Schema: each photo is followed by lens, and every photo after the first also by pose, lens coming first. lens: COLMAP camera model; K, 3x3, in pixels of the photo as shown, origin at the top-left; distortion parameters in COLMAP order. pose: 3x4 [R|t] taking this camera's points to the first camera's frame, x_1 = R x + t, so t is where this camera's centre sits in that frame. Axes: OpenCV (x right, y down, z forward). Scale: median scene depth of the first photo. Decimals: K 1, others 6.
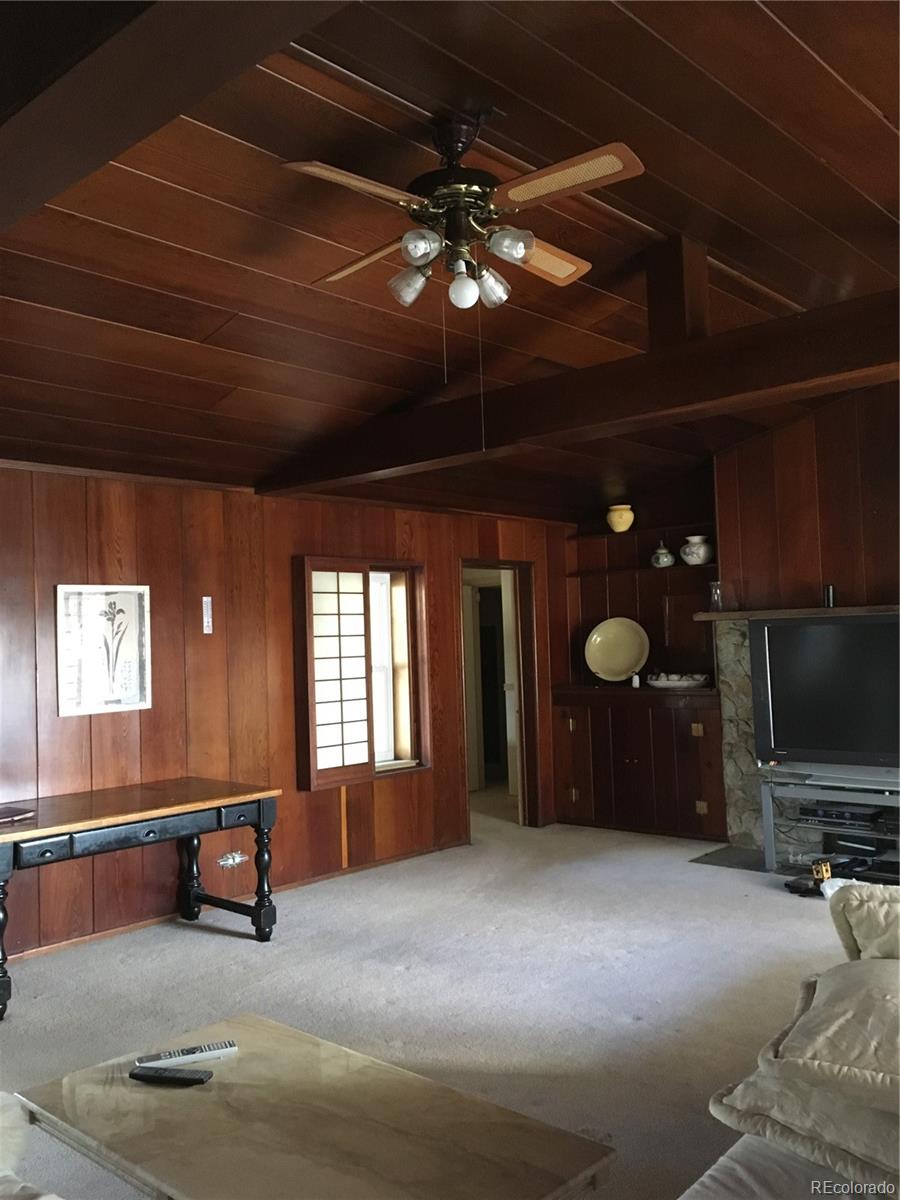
lens RADIAL K [[1034.4, 0, 458.3], [0, 1034.4, 597.8], [0, 0, 1]] dist [0.067881, -0.083196]
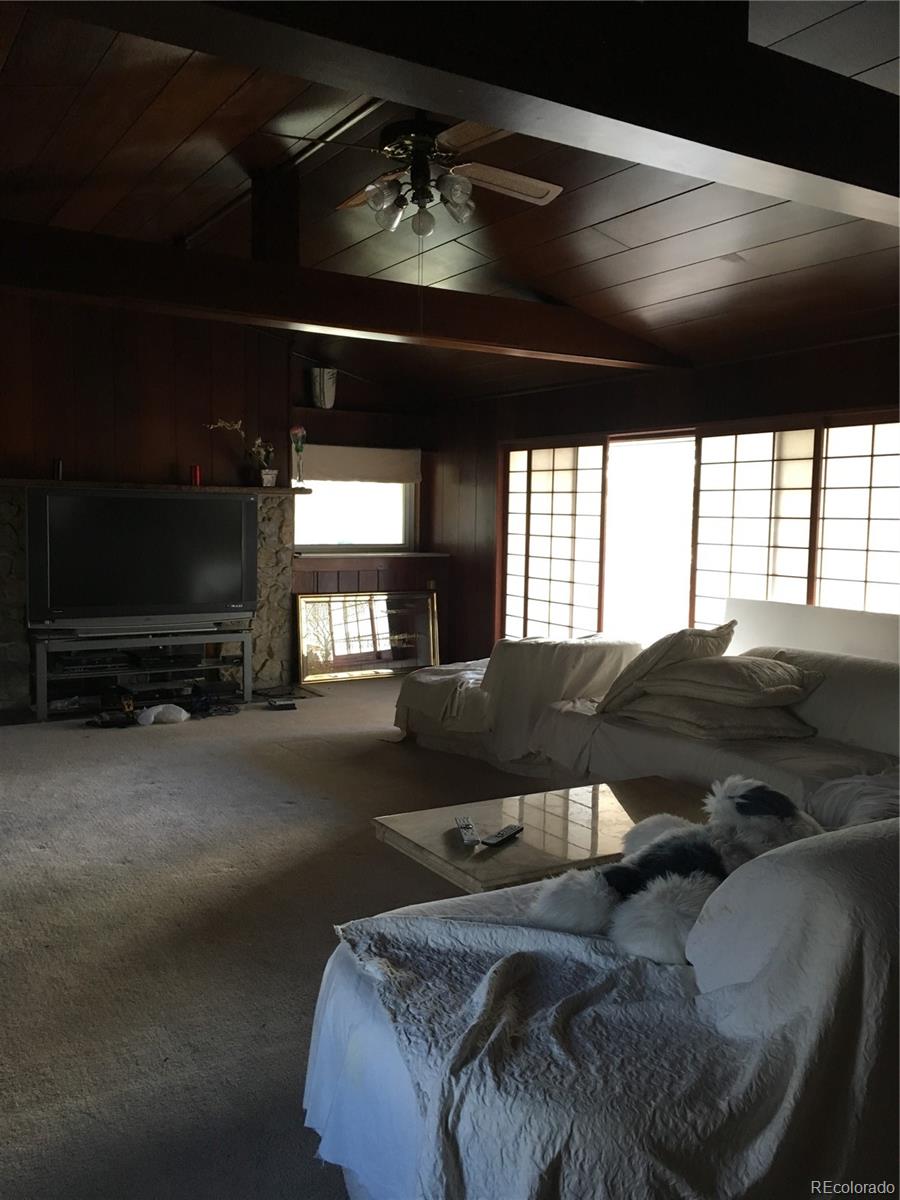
lens RADIAL K [[1034.4, 0, 458.3], [0, 1034.4, 597.8], [0, 0, 1]] dist [0.067881, -0.083196]
pose [[0.272968, -0.046622, 0.960893, -0.669273], [-0.067475, 0.995437, 0.067467, 0.033517], [-0.959654, -0.083252, 0.268576, 0.321027]]
